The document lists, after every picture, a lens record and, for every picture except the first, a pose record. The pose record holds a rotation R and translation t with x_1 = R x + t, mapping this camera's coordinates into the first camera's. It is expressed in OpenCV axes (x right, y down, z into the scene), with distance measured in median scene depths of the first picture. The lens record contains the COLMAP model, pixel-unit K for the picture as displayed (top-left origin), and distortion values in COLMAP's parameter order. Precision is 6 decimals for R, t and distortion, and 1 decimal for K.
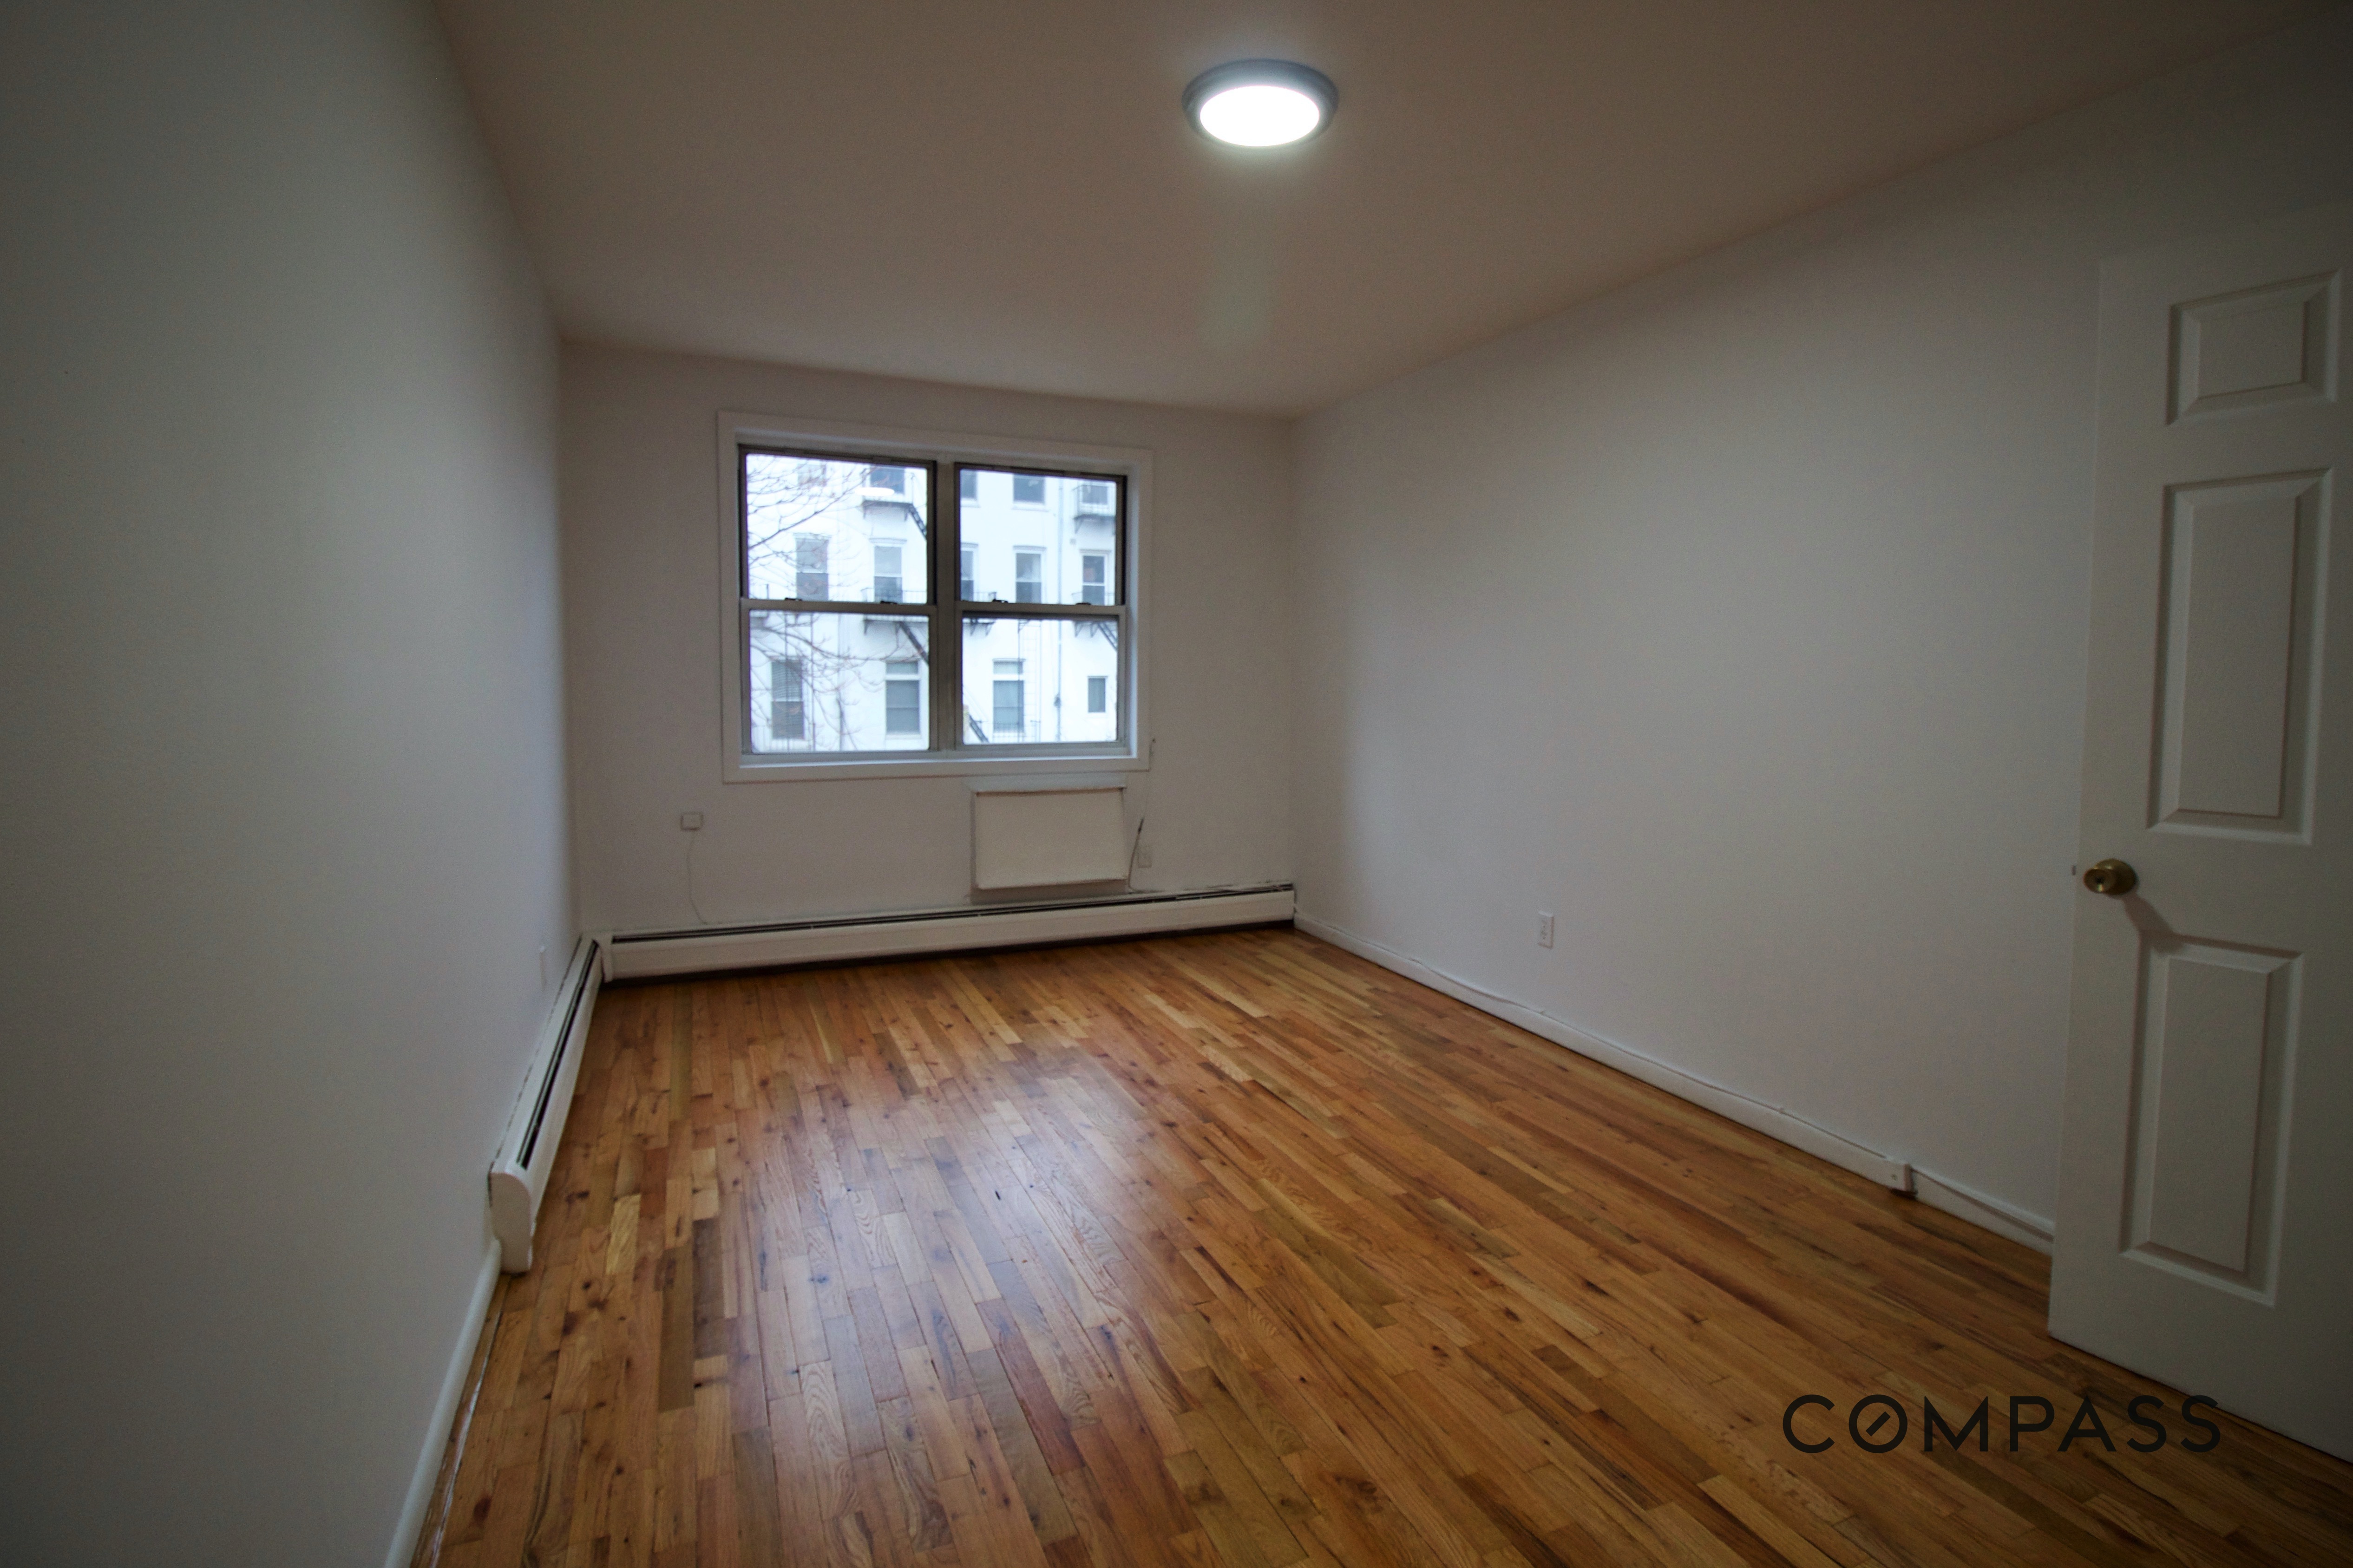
lens RADIAL K [[1101.6, 0, 1214.0], [0, 1101.6, 755.4], [0, 0, 1]] dist [0.003363, -0.017822]
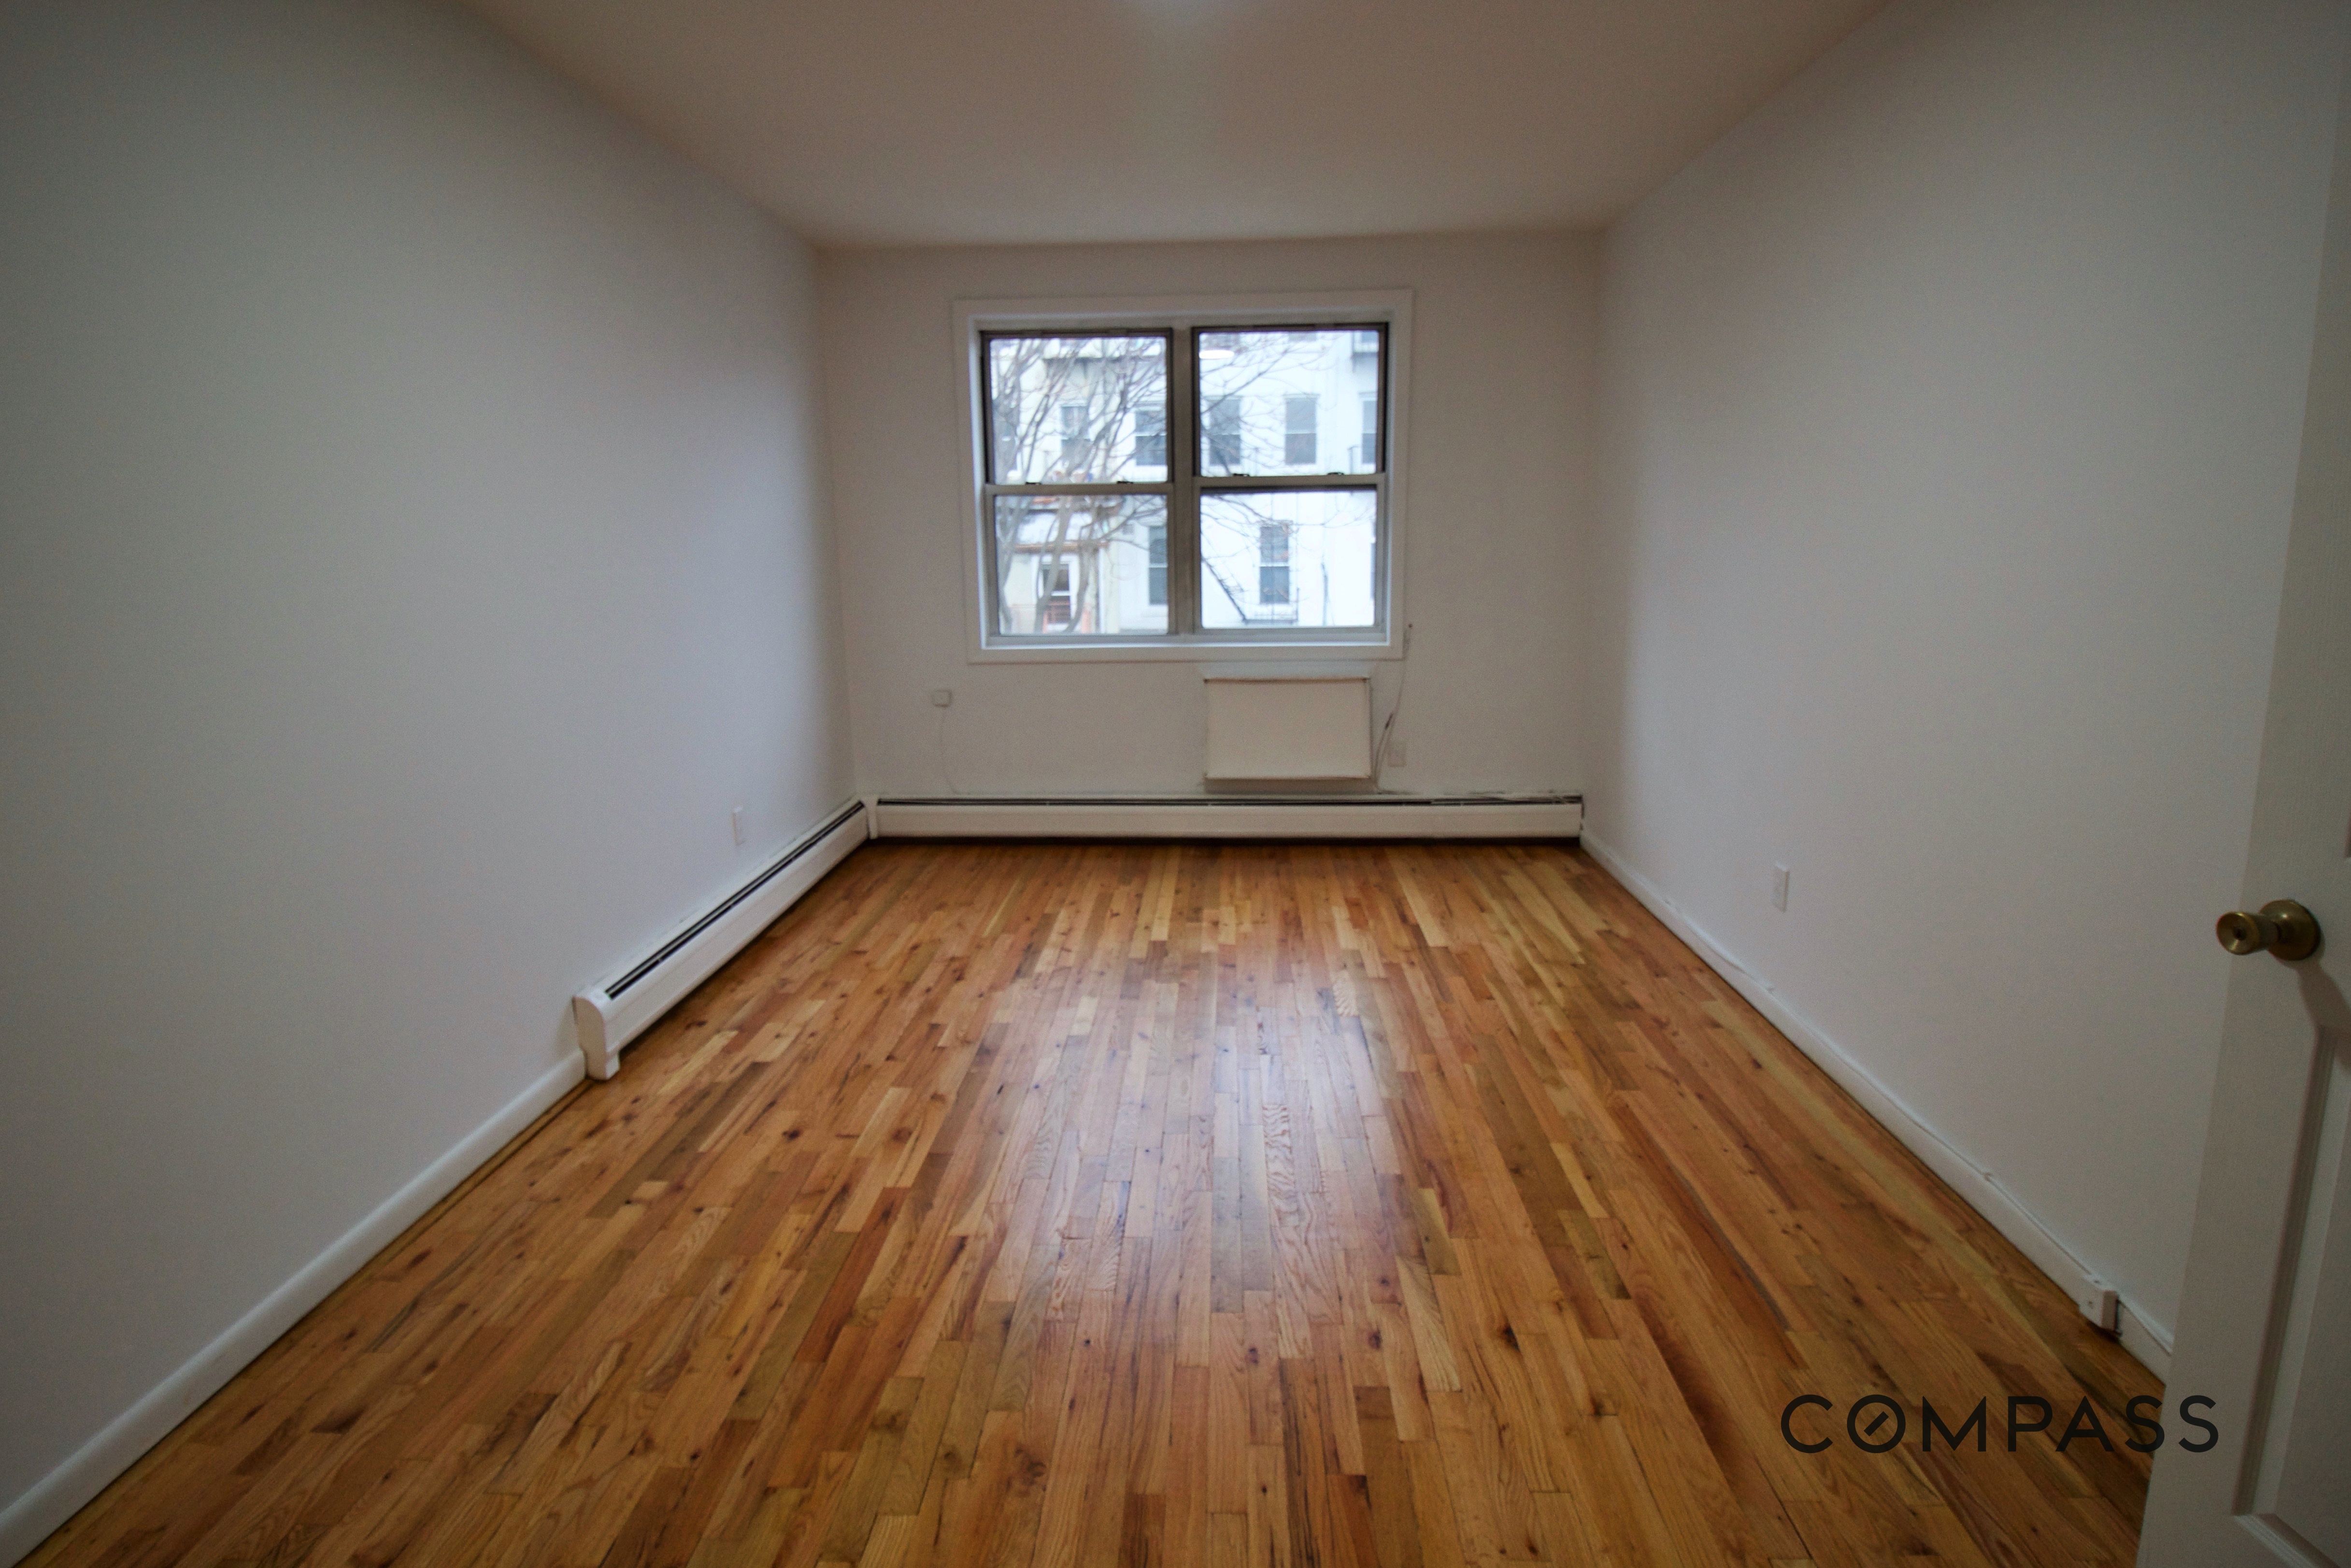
lens RADIAL K [[1160.6, 0, 1178.8], [0, 1160.6, 751.7], [0, 0, 1]] dist [0.000049, -0.013076]
pose [[0.900930, 0.061130, -0.429637, 0.277538], [-0.013695, 0.993541, 0.112646, -0.023571], [0.433748, -0.095602, 0.895948, 0.099206]]
